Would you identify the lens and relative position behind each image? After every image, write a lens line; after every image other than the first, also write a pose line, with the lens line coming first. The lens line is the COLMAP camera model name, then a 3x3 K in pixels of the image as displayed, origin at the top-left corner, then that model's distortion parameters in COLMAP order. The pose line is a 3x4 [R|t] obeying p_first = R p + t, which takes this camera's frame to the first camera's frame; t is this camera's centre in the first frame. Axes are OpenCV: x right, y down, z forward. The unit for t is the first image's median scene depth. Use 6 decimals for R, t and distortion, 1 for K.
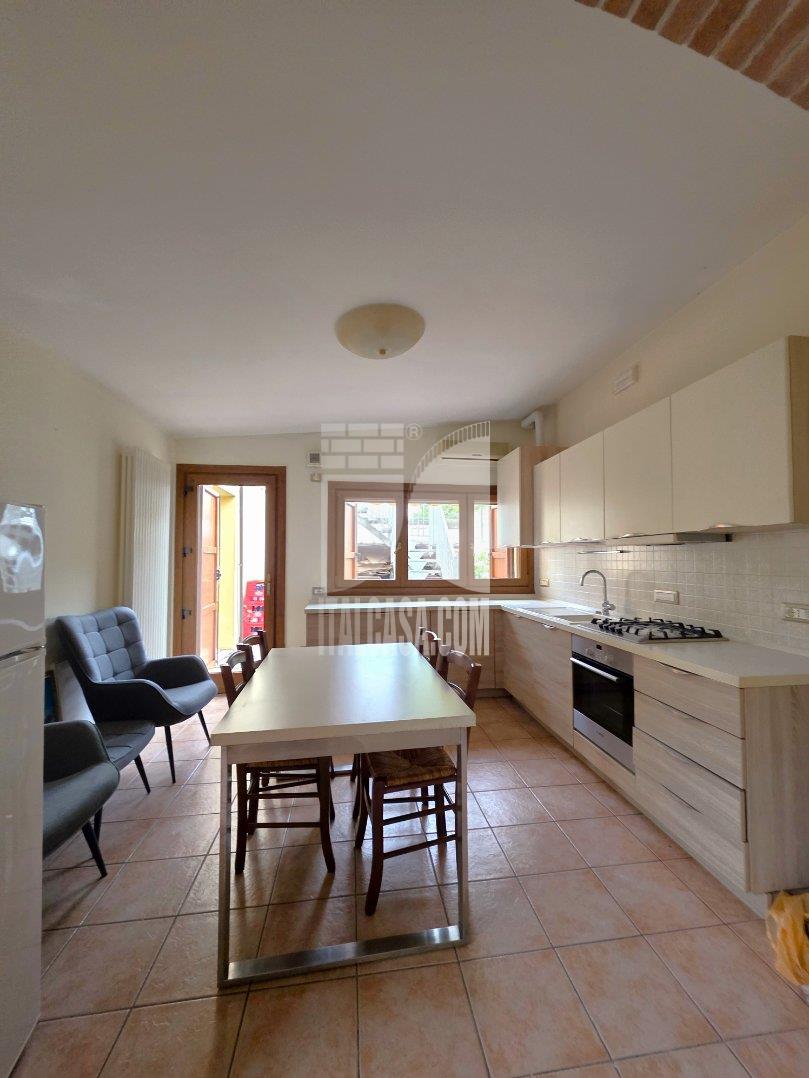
lens RADIAL K [[425.6, 0, 404.5], [0, 425.6, 539.0], [0, 0, 1]] dist [-0.002789, 0.000064]
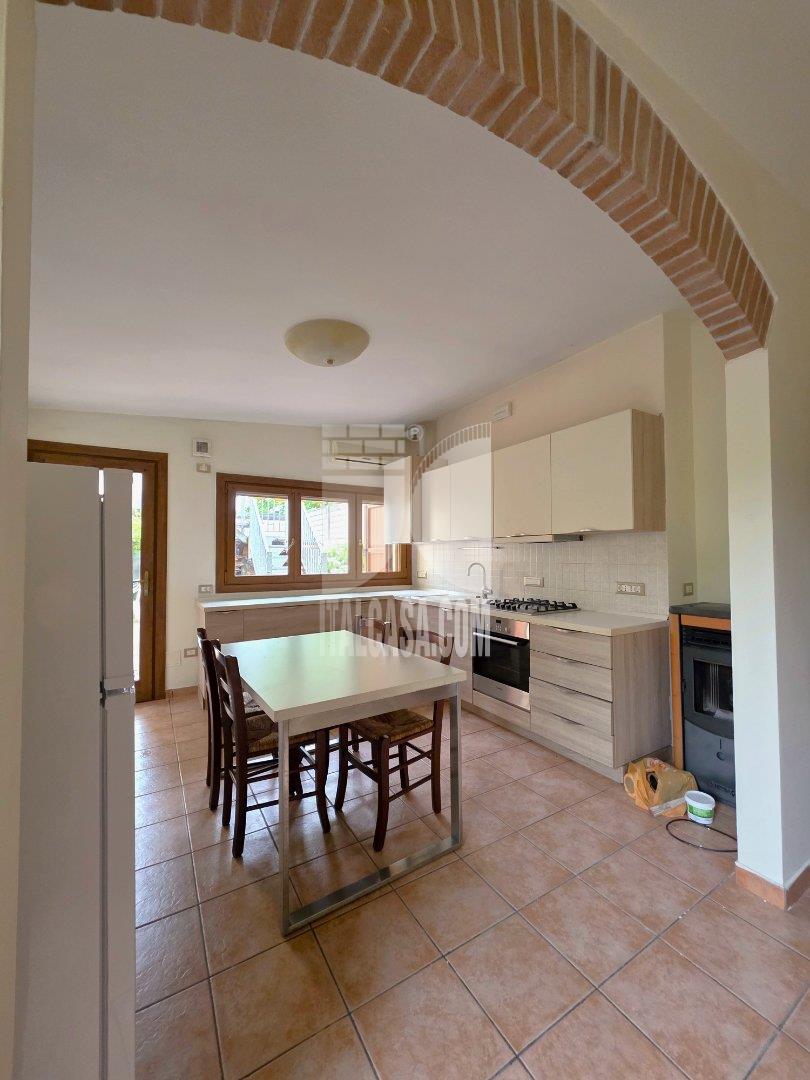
lens RADIAL K [[426.4, 0, 405.0], [0, 426.4, 540.0], [0, 0, 1]] dist [-0.002789, 0.000064]
pose [[0.921762, 0.007801, 0.387677, -0.315798], [-0.012926, 0.999860, 0.010615, -0.003522], [-0.387540, -0.014795, 0.921734, -0.079278]]
